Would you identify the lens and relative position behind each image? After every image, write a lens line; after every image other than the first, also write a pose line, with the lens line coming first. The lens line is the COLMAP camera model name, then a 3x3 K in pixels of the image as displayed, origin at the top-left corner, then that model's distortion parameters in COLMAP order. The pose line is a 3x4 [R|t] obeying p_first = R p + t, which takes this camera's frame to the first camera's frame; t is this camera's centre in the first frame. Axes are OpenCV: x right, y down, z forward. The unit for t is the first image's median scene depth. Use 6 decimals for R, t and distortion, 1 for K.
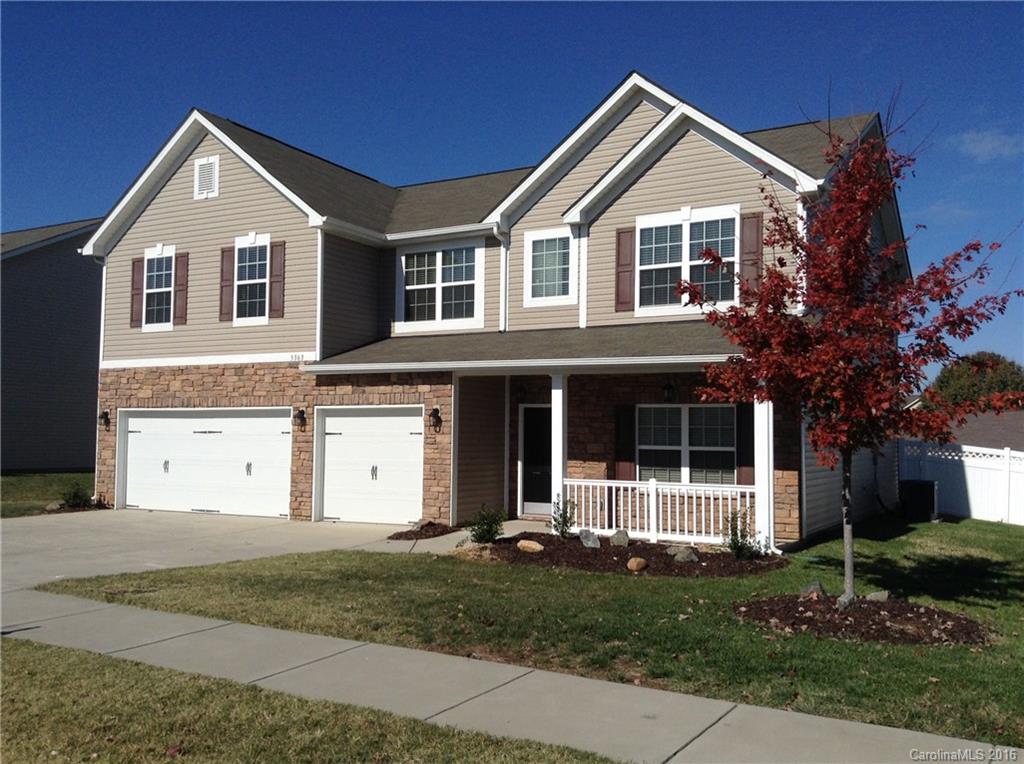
lens RADIAL K [[924.3, 0, 512.0], [0, 924.3, 382.0], [0, 0, 1]] dist [0.259800, -0.705745]
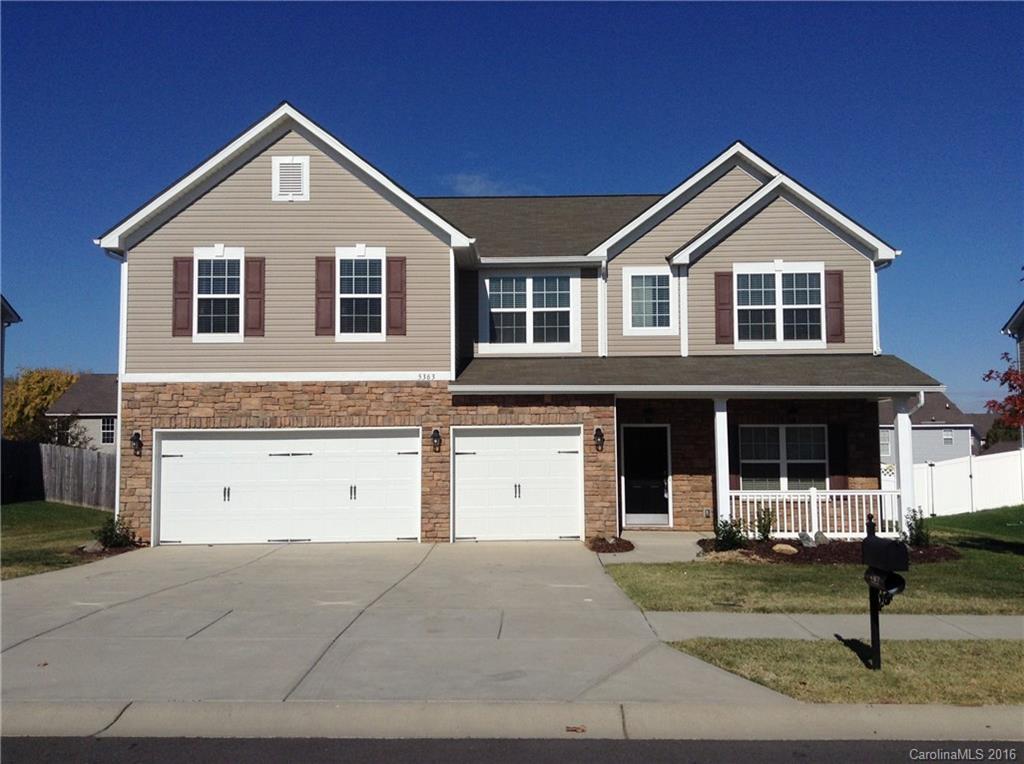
lens RADIAL K [[924.3, 0, 512.0], [0, 924.3, 382.0], [0, 0, 1]] dist [0.259800, -0.705745]
pose [[0.875667, 0.019298, 0.482531, -0.626138], [-0.012634, 0.999775, -0.017056, -0.005110], [-0.482751, 0.008839, 0.875713, 0.101529]]
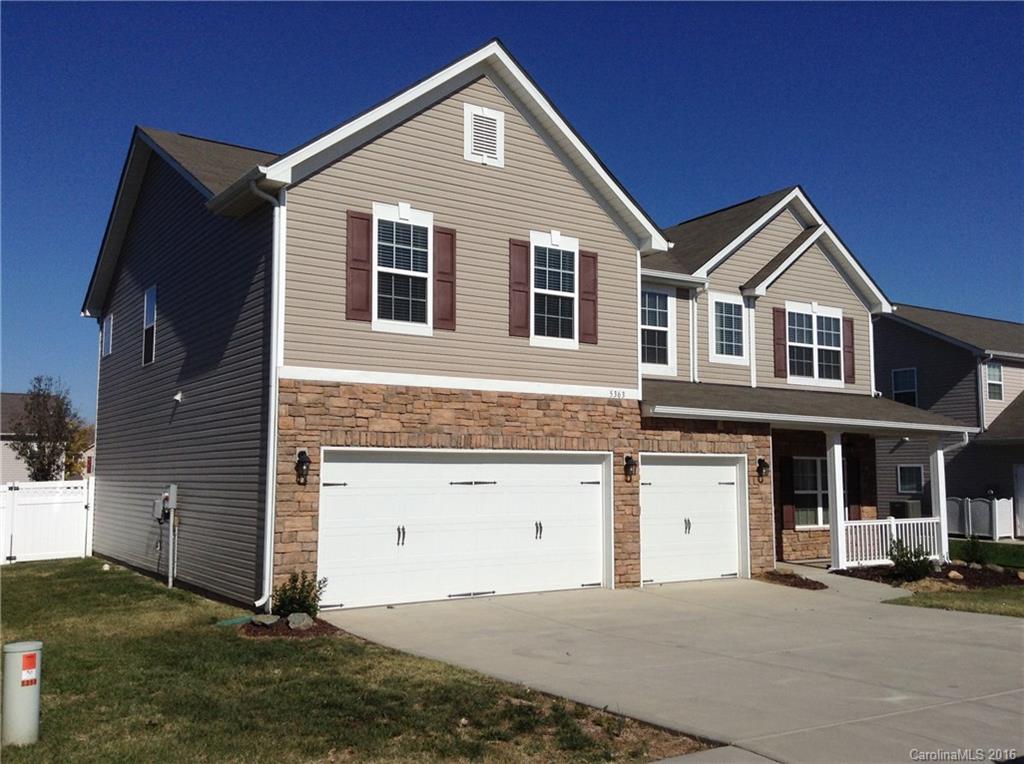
lens RADIAL K [[924.3, 0, 512.0], [0, 924.3, 382.0], [0, 0, 1]] dist [0.259800, -0.705745]
pose [[0.456337, 0.077890, 0.886391, -1.029594], [-0.050567, 0.996822, -0.061561, 0.019725], [-0.888369, -0.016730, 0.458826, 0.702586]]
